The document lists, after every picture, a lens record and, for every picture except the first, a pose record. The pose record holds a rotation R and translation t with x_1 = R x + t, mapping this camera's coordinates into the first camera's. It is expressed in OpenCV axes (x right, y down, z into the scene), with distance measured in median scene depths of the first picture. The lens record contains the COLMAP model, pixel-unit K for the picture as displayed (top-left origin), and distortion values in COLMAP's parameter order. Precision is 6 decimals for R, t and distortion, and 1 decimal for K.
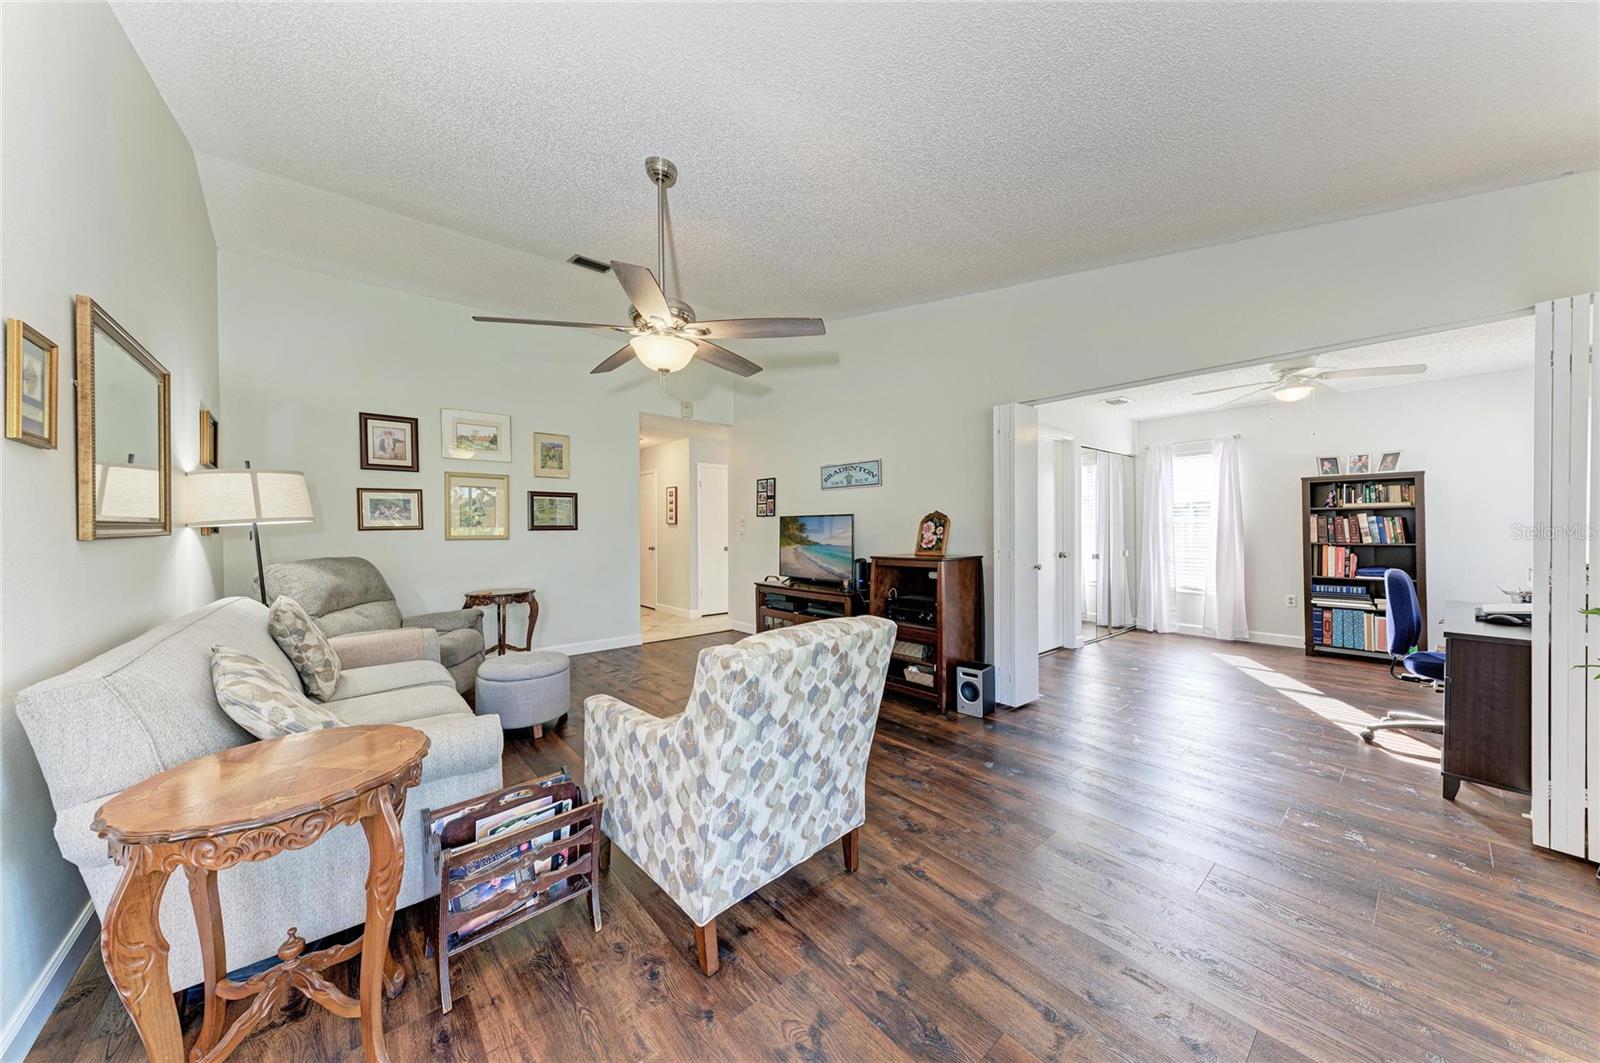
lens RADIAL K [[541.5, 0, 800.2], [0, 541.5, 533.1], [0, 0, 1]] dist [0.015701, -0.002808]
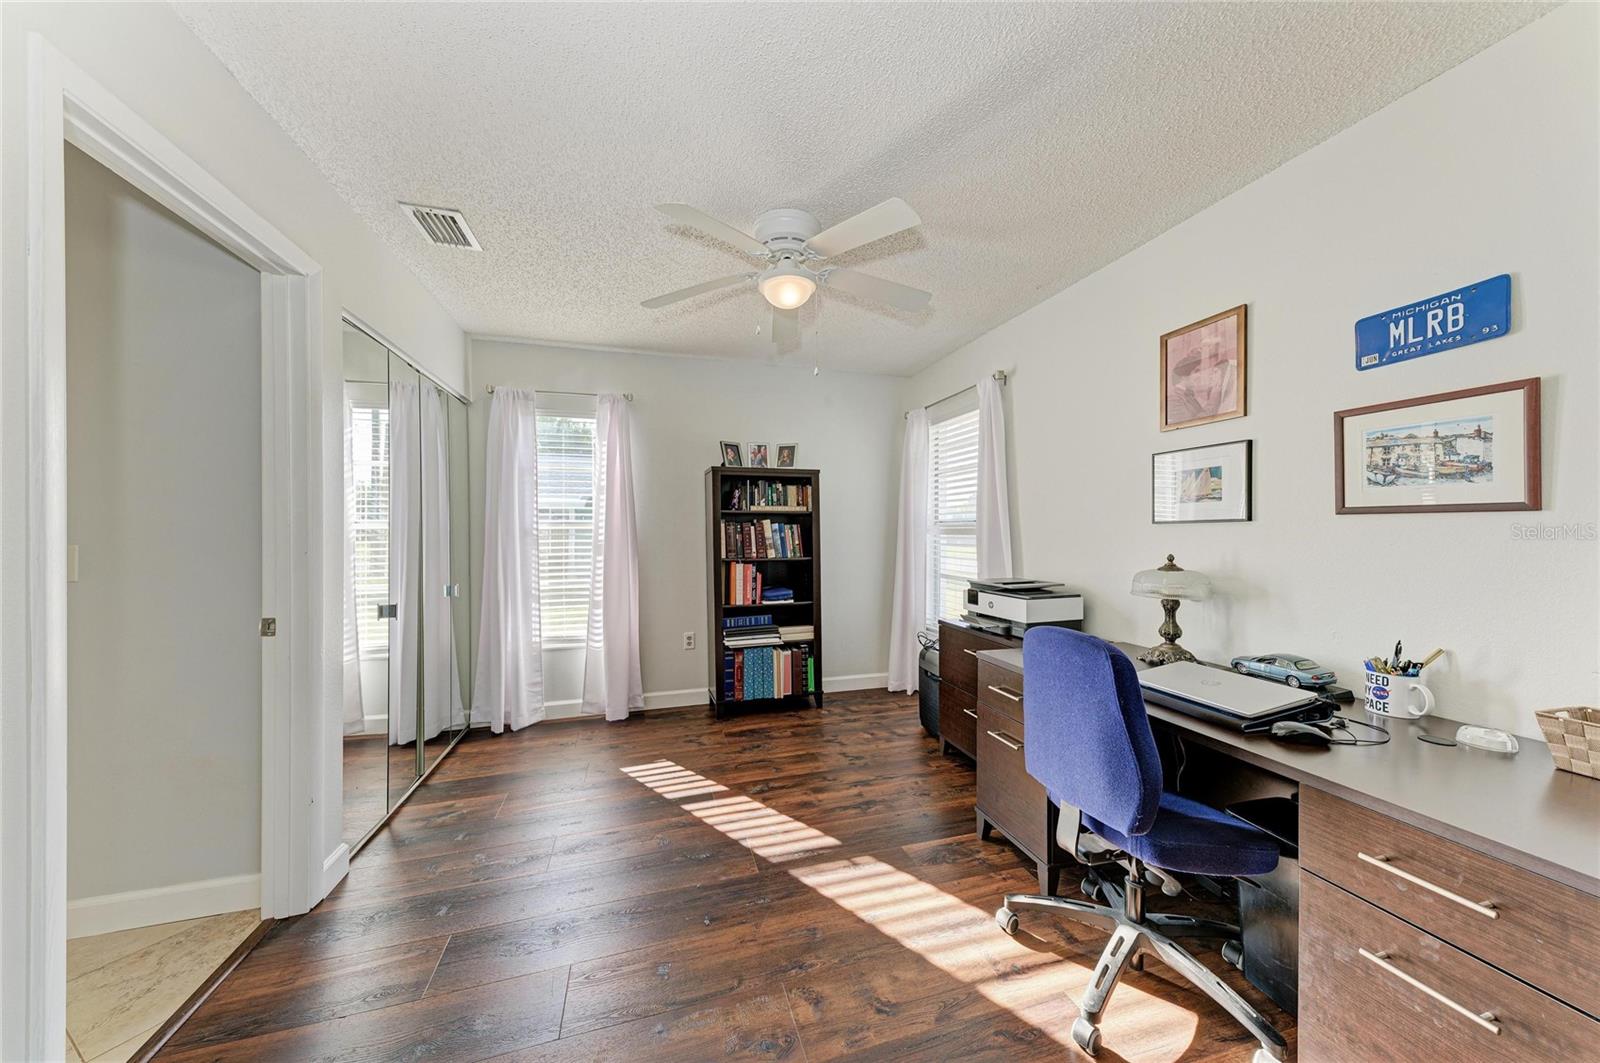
lens RADIAL K [[541.5, 0, 798.2], [0, 541.5, 529.6], [0, 0, 1]] dist [0.015701, -0.002808]
pose [[0.411718, 0.003886, 0.911303, 0.343817], [0.008150, 0.999935, -0.007946, -0.014846], [-0.911275, 0.010699, 0.411659, 0.636565]]
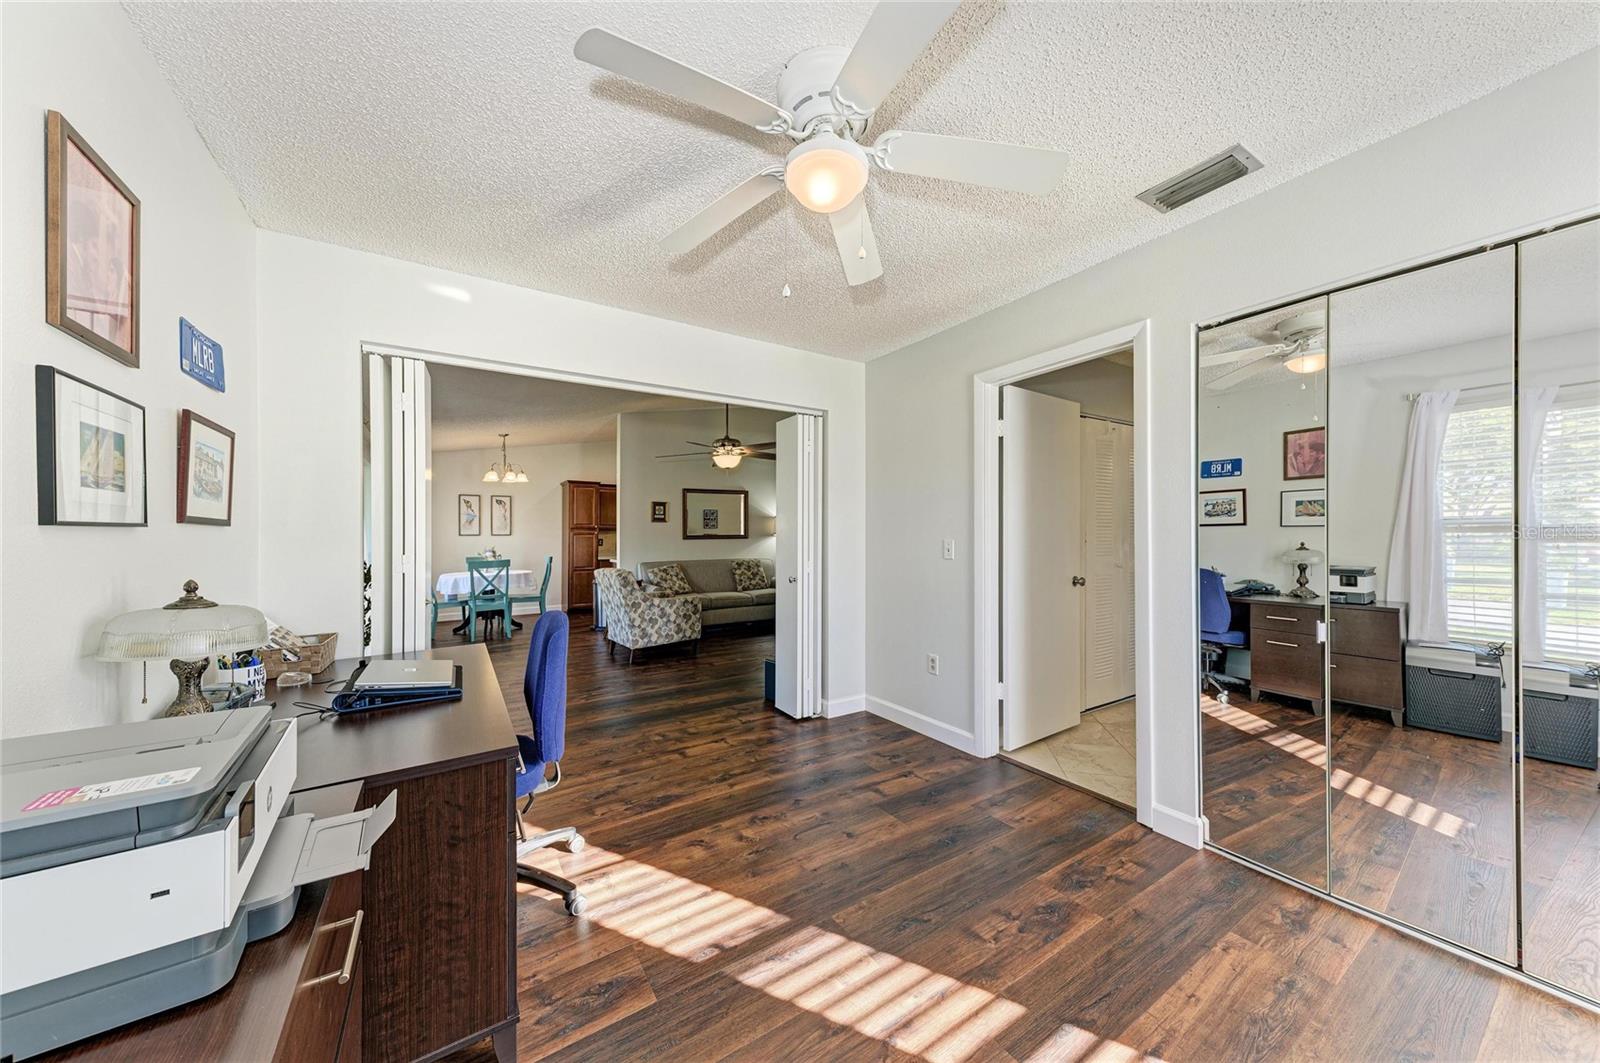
lens RADIAL K [[541.5, 0, 808.3], [0, 541.5, 531.2], [0, 0, 1]] dist [0.015701, -0.002808]
pose [[-0.154821, 0.002363, -0.987940, 1.040542], [0.004169, 0.999990, 0.001739, -0.018859], [0.987934, -0.003850, -0.154829, 0.871877]]
